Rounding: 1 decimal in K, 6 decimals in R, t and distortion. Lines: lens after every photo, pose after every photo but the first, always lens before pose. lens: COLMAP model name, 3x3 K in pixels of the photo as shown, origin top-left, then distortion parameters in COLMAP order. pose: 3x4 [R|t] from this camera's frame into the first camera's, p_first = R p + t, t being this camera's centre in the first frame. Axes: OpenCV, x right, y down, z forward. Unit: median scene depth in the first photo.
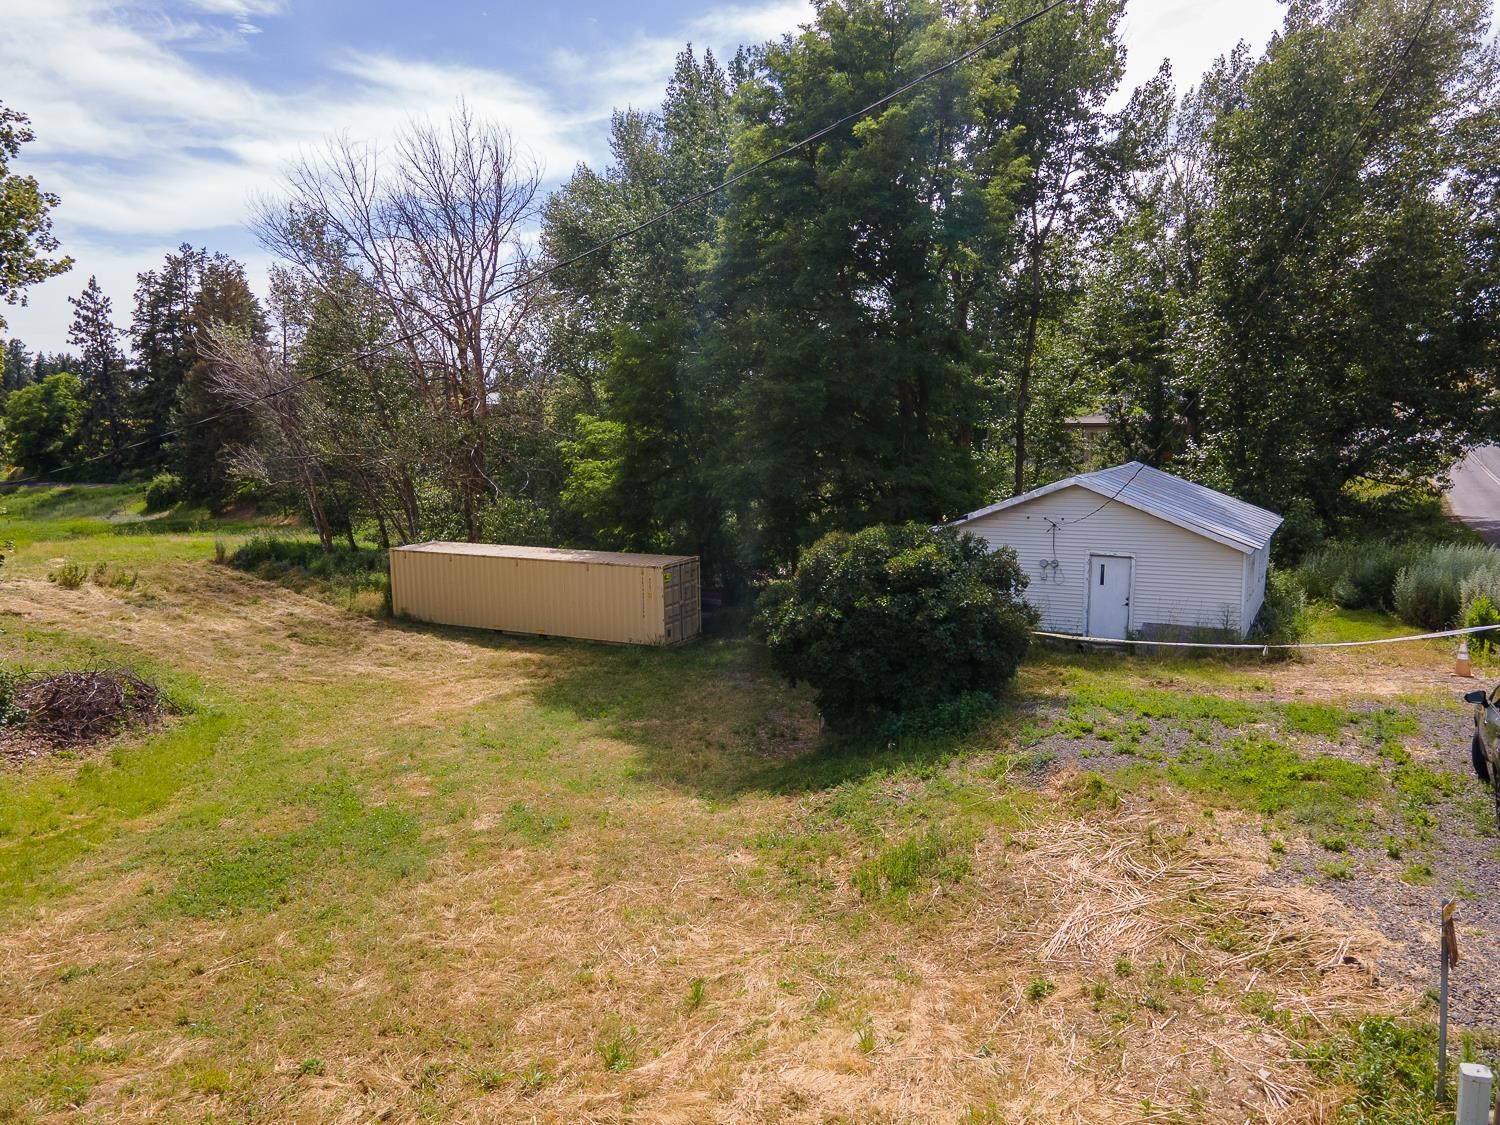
lens RADIAL K [[1093.9, 0, 750.0], [0, 1093.9, 562.5], [0, 0, 1]] dist [-0.002759, 0.103706]
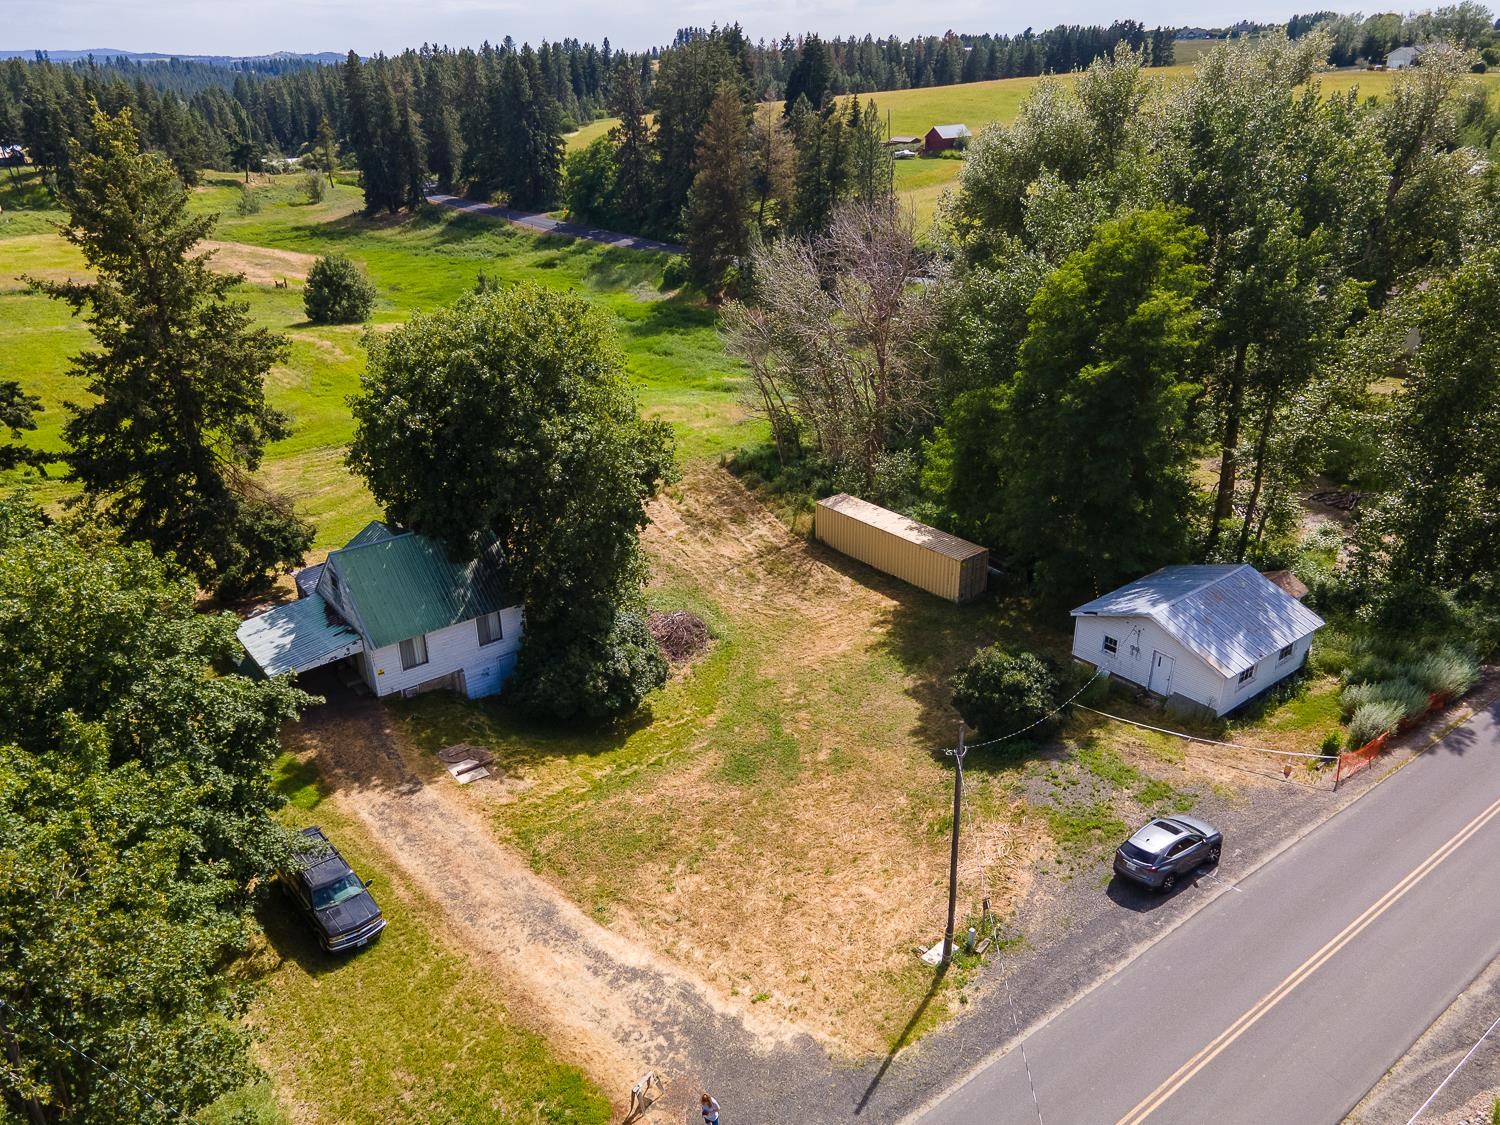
lens RADIAL K [[1100.0, 0, 750.0], [0, 1100.0, 562.5], [0, 0, 1]] dist [0.046211, -0.005180]
pose [[0.917118, 0.160260, -0.364982, 0.213317], [-0.045019, 0.951406, 0.304631, -0.433686], [0.396066, -0.262952, 0.879766, -0.560347]]
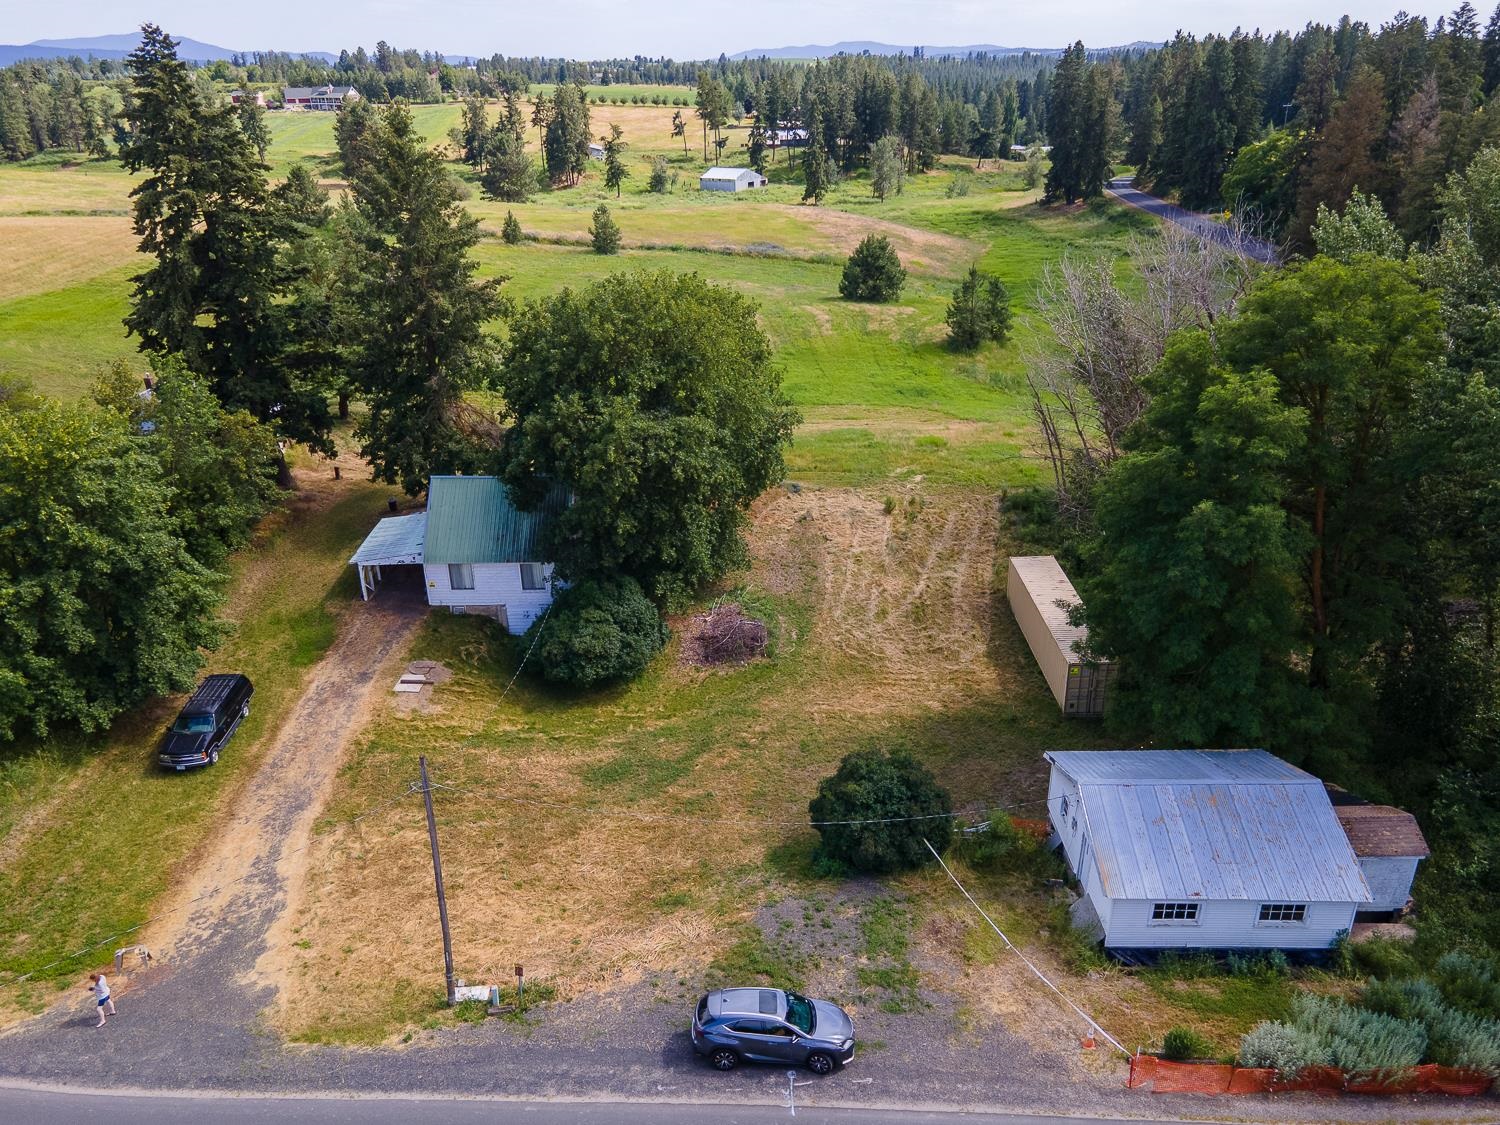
lens RADIAL K [[1109.5, 0, 750.0], [0, 1109.5, 562.5], [0, 0, 1]] dist [0.045414, 0.004110]
pose [[0.469117, 0.362843, -0.805155, 0.717305], [-0.104124, 0.928065, 0.357566, -0.503814], [0.876976, -0.083904, 0.473151, -0.025325]]
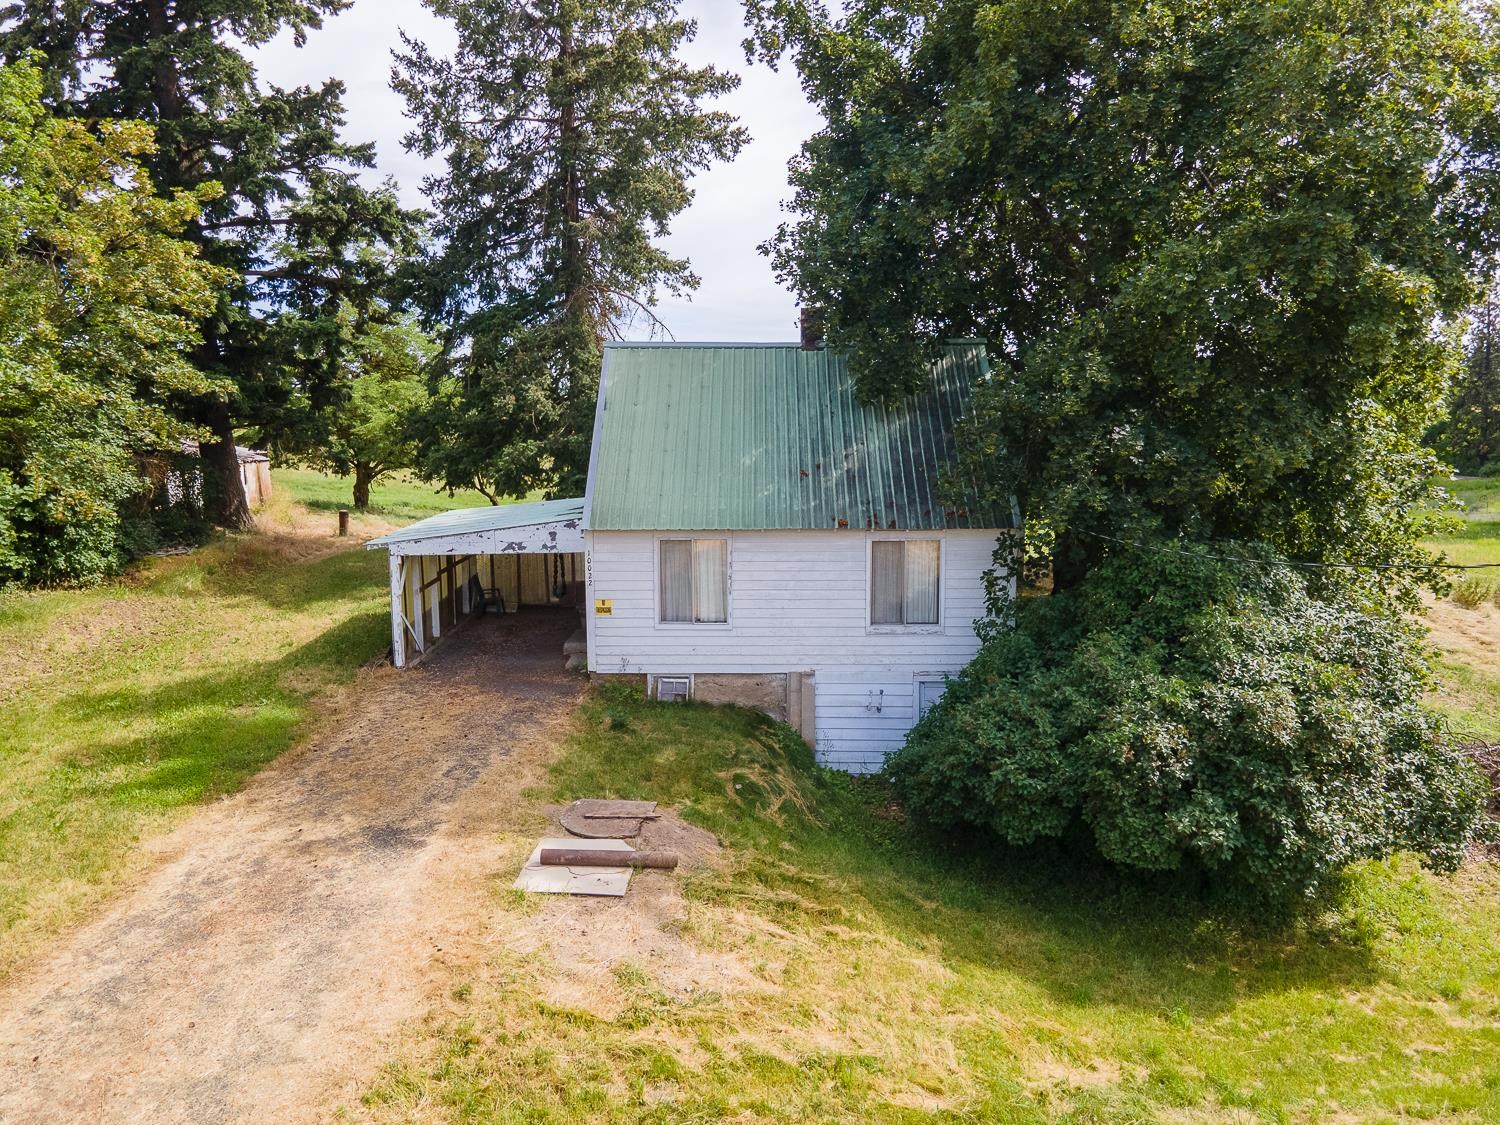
lens RADIAL K [[1109.5, 0, 750.0], [0, 1109.5, 562.5], [0, 0, 1]] dist [0.045414, 0.004110]
pose [[0.470211, 0.120456, -0.874295, -0.120904], [-0.113421, 0.990675, 0.075491, -0.013618], [0.875235, 0.063666, 0.479489, 0.107685]]
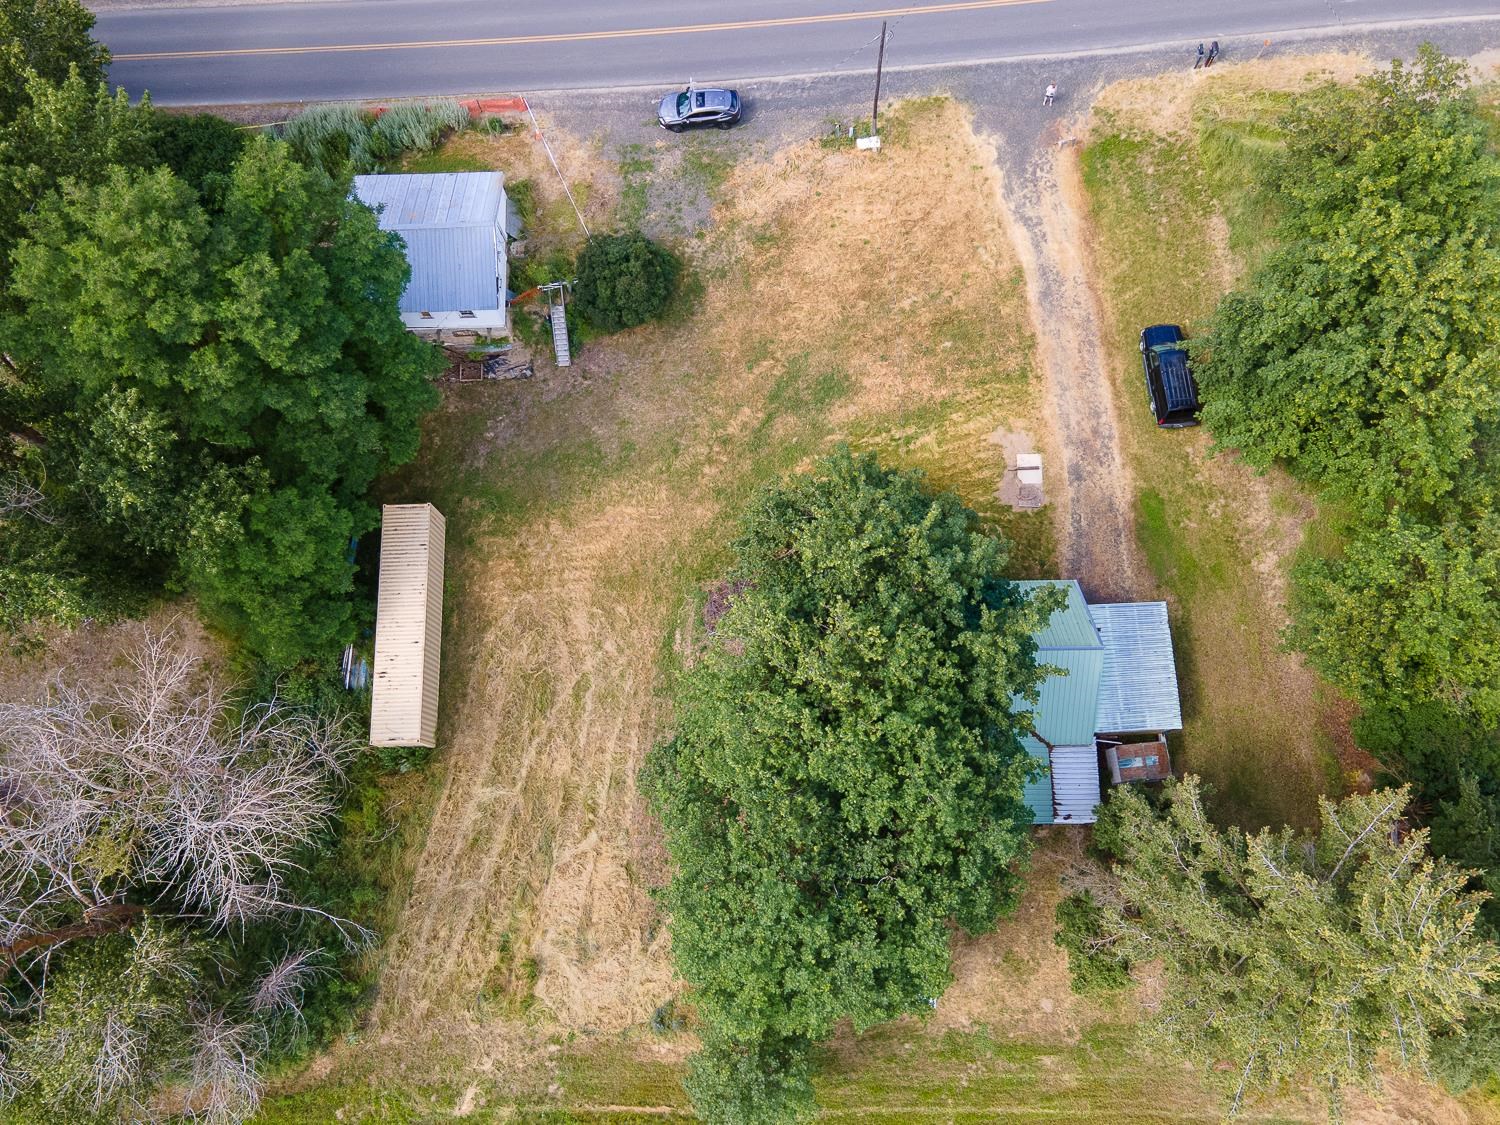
lens RADIAL K [[1109.5, 0, 750.0], [0, 1109.5, 562.5], [0, 0, 1]] dist [0.045414, 0.004110]
pose [[-0.486915, -0.832673, 0.263762, -0.672373], [0.163469, 0.209768, 0.963989, -1.214090], [-0.858016, 0.512498, 0.033977, 0.513228]]
